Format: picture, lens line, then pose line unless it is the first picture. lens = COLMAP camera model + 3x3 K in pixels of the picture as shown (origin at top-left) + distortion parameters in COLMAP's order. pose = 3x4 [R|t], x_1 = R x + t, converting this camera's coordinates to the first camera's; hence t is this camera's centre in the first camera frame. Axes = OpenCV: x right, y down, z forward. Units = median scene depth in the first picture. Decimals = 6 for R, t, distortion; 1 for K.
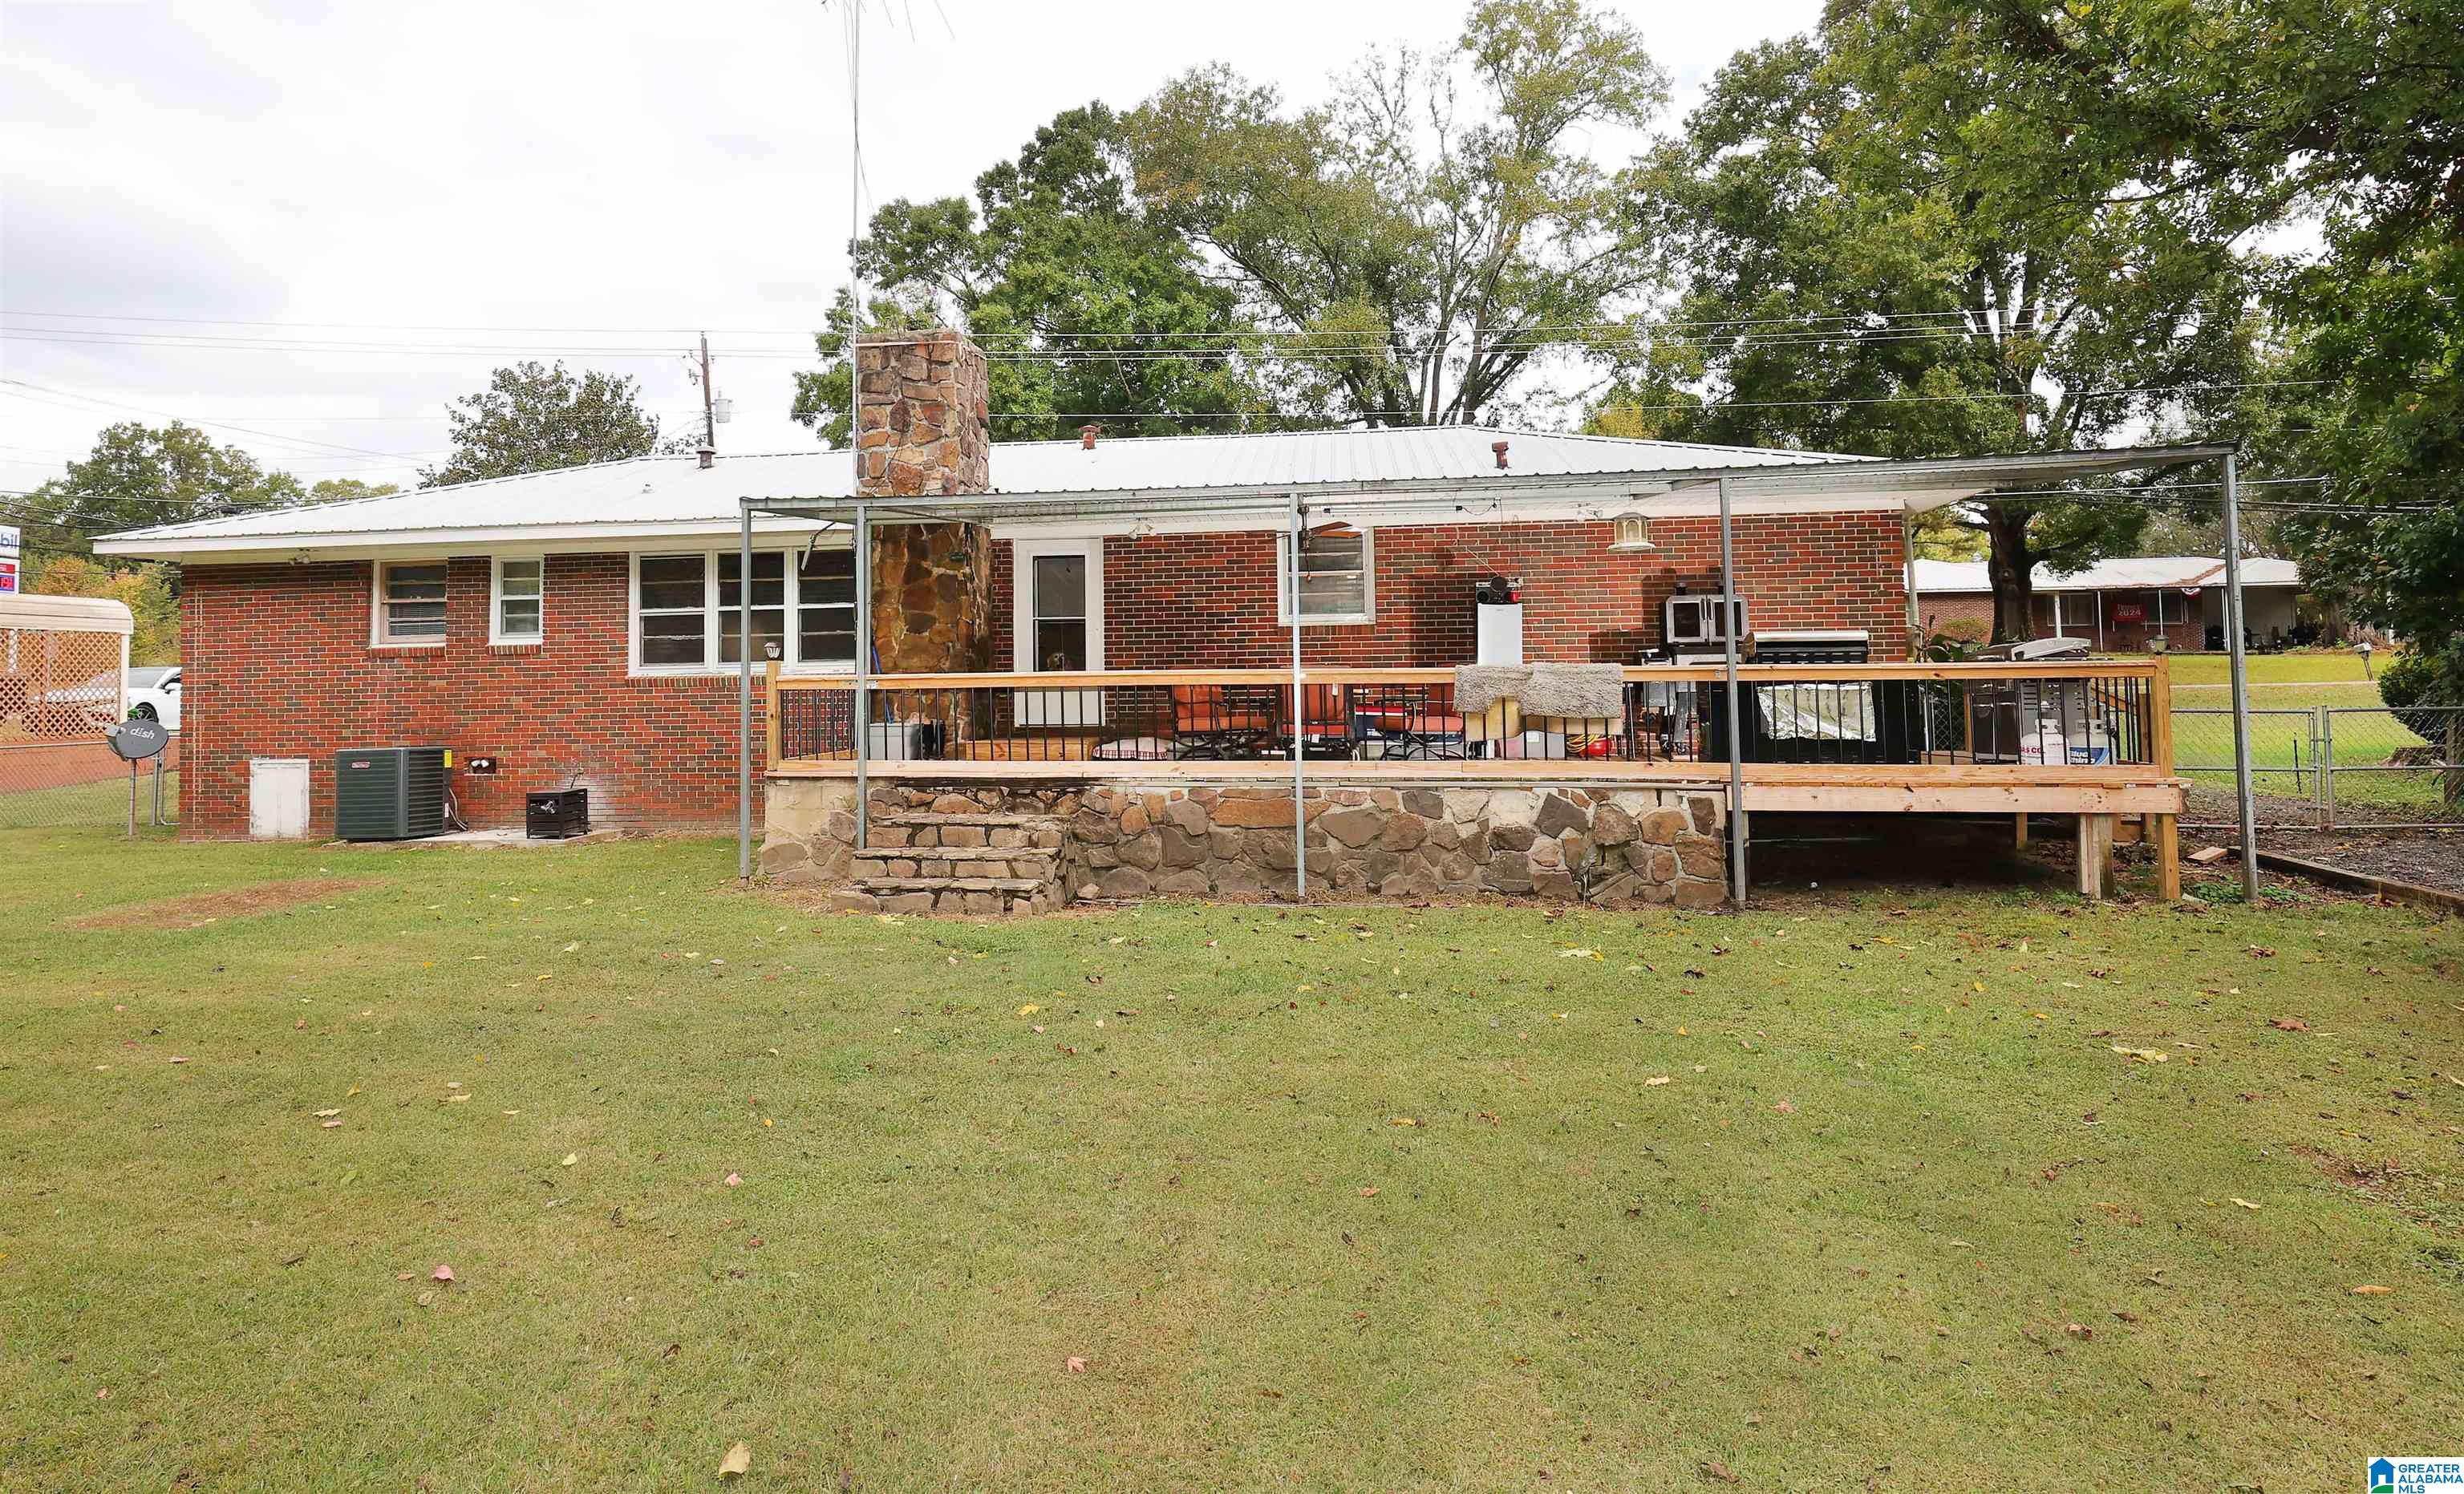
lens RADIAL K [[1393.4, 0, 1135.0], [0, 1393.4, 622.0], [0, 0, 1]] dist [-0.001775, -0.000457]
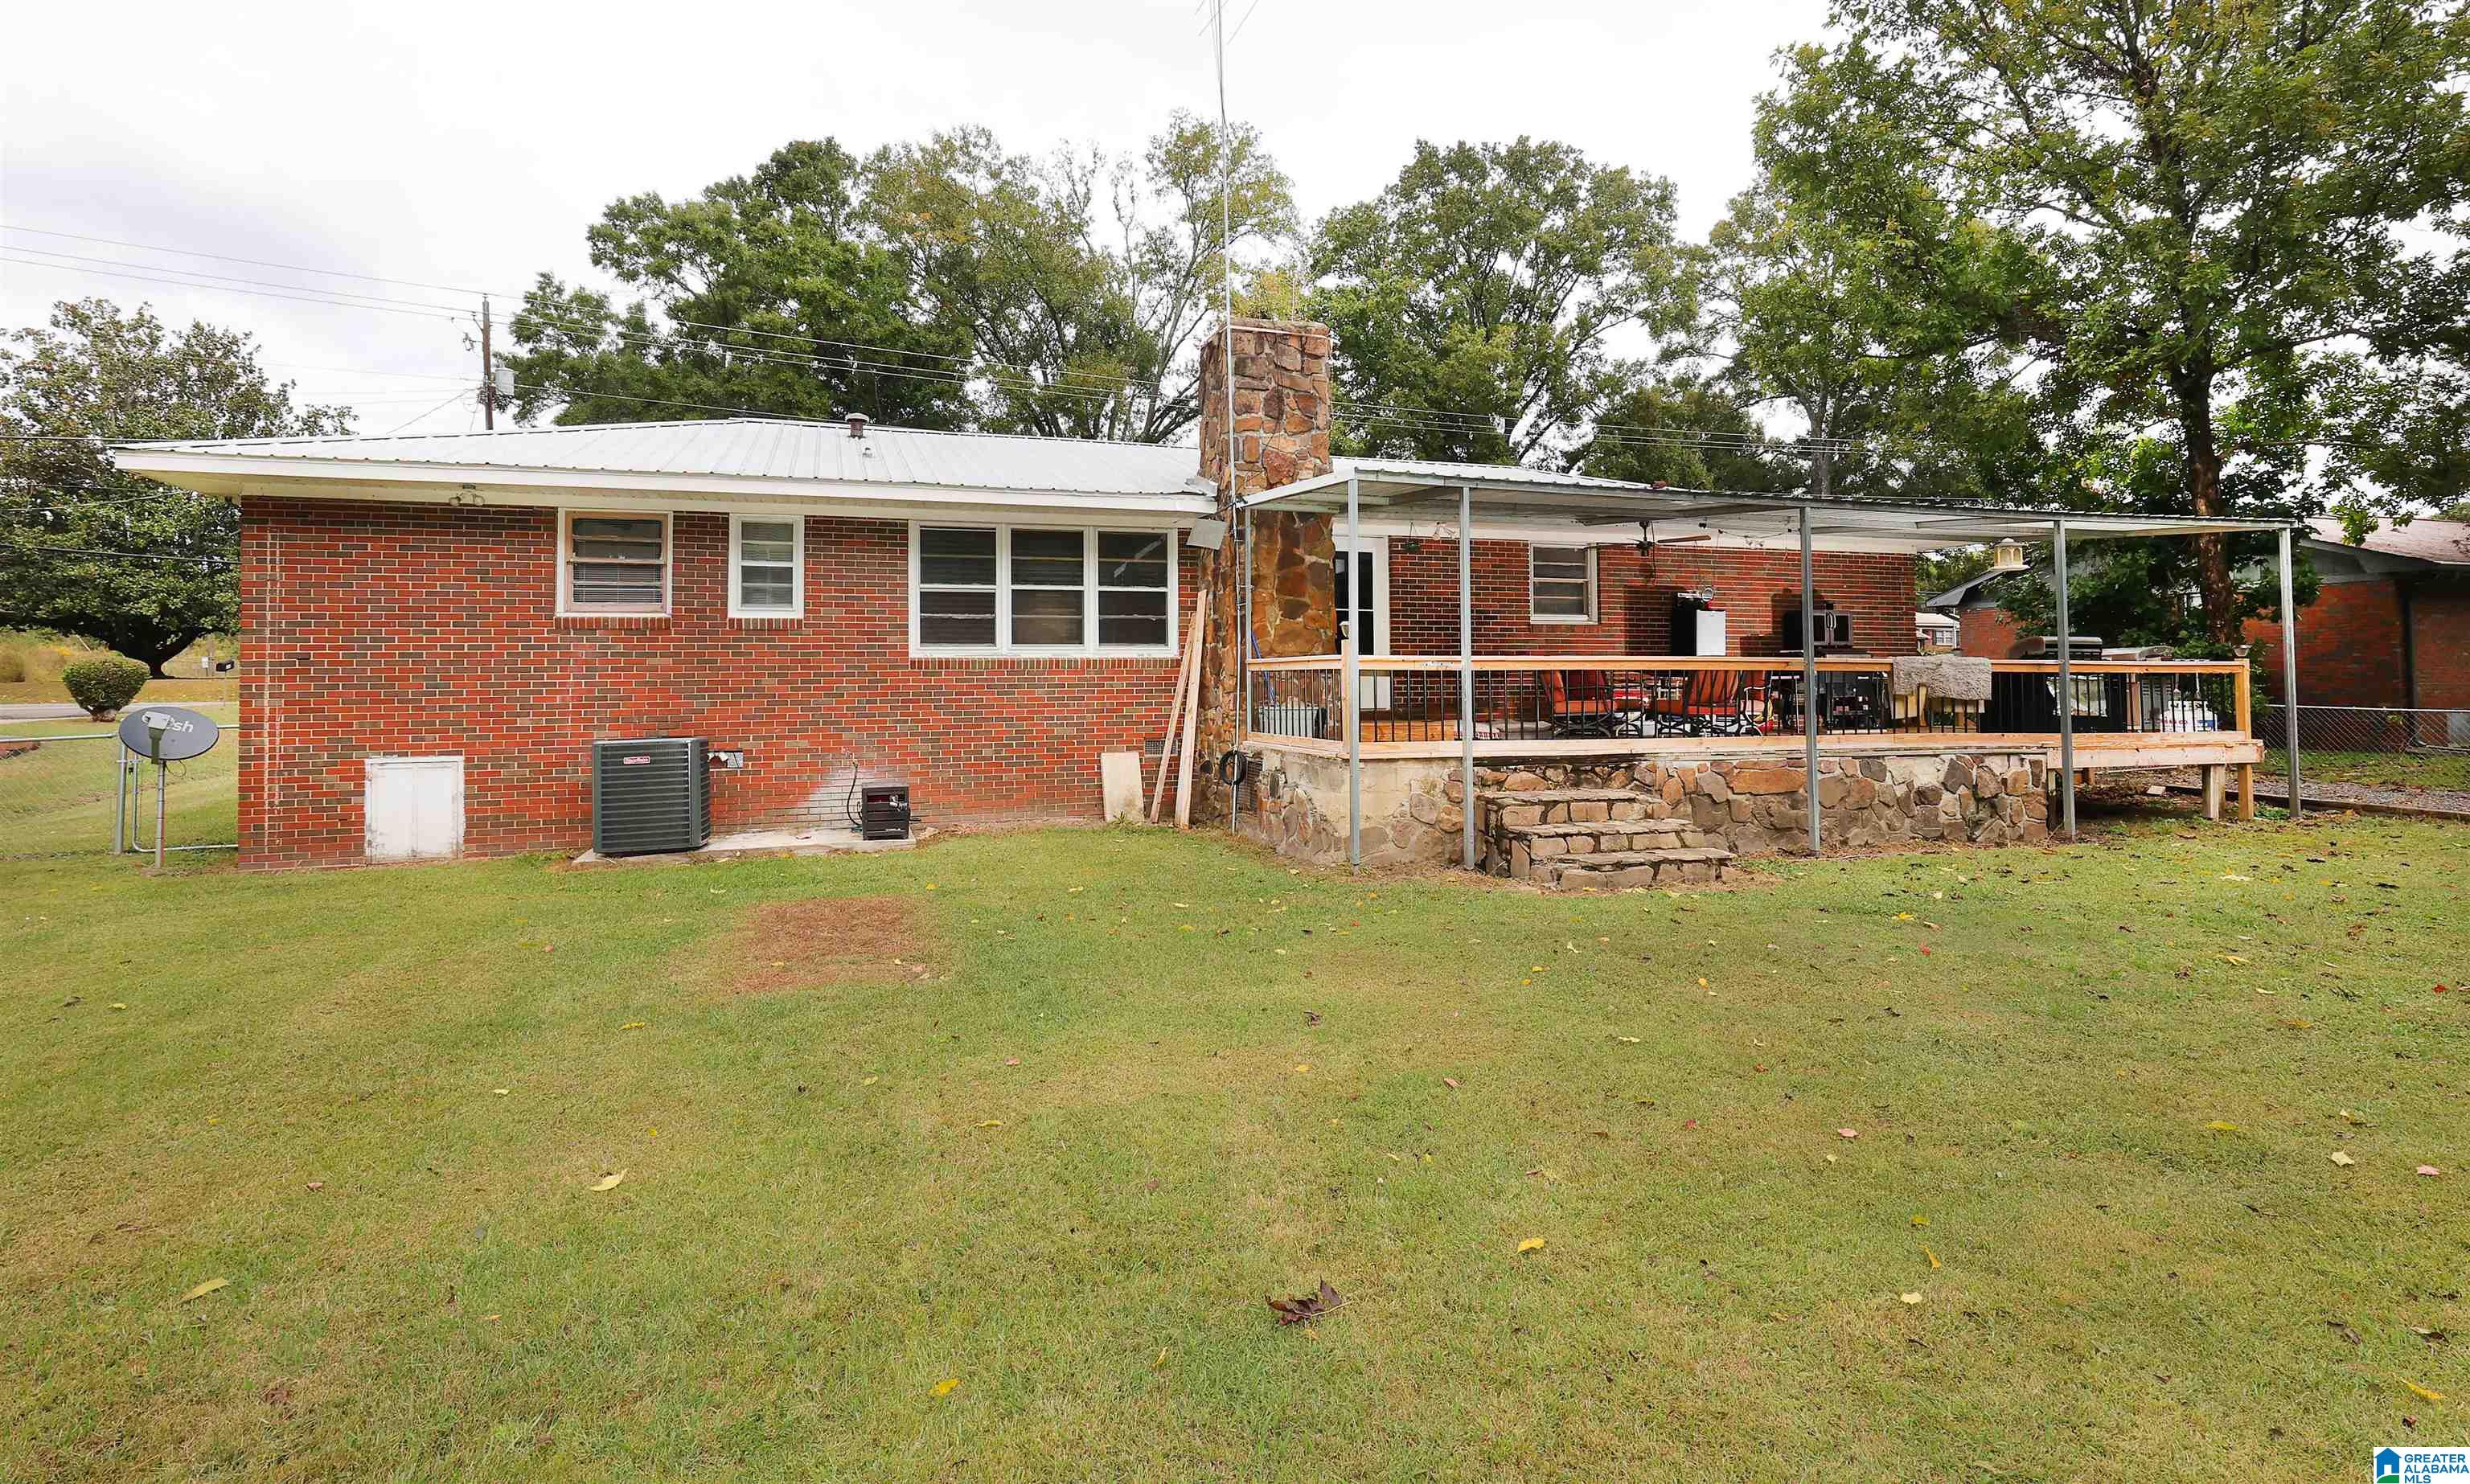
lens RADIAL K [[1145.1, 0, 1233.0], [0, 1145.1, 653.6], [0, 0, 1]] dist [0.000786, -0.000627]
pose [[0.897739, 0.019893, 0.440078, -0.542814], [-0.027381, 0.999568, 0.010671, 0.024809], [-0.439676, -0.021629, 0.897896, 0.256637]]
